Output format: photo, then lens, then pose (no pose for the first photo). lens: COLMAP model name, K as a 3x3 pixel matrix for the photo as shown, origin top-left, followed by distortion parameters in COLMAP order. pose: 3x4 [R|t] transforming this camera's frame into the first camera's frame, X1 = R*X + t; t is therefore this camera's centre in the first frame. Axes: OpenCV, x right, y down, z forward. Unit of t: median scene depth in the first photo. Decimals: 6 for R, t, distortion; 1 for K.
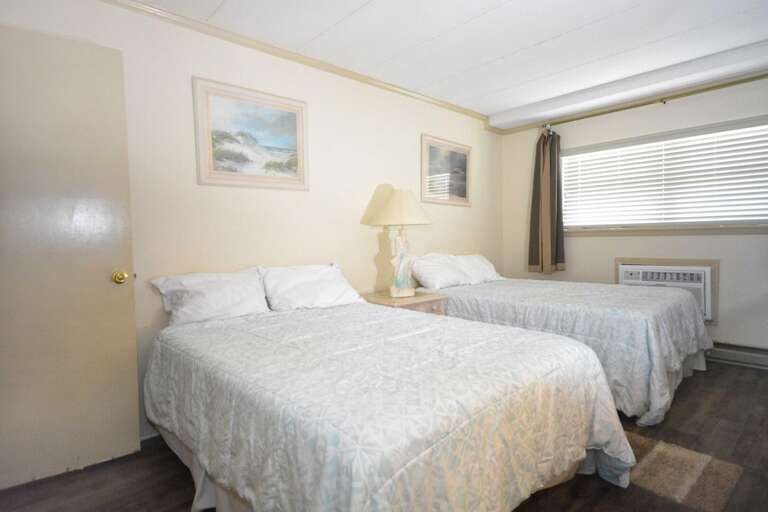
lens RADIAL K [[413.2, 0, 382.3], [0, 413.2, 260.6], [0, 0, 1]] dist [0.004817, 0.000595]
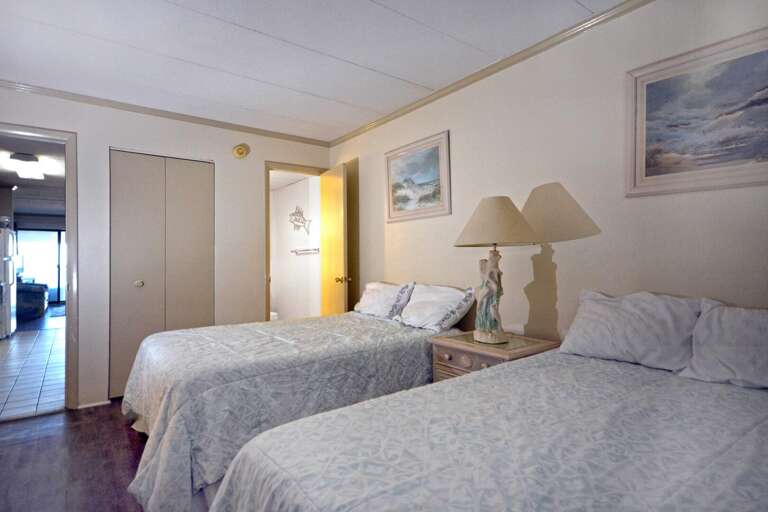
lens RADIAL K [[413.2, 0, 385.1], [0, 413.2, 251.6], [0, 0, 1]] dist [0.004817, 0.000595]
pose [[-0.096762, 0.017378, -0.995156, 0.935385], [-0.025775, 0.999468, 0.019959, -0.100516], [0.994974, 0.027582, -0.096262, 1.022099]]
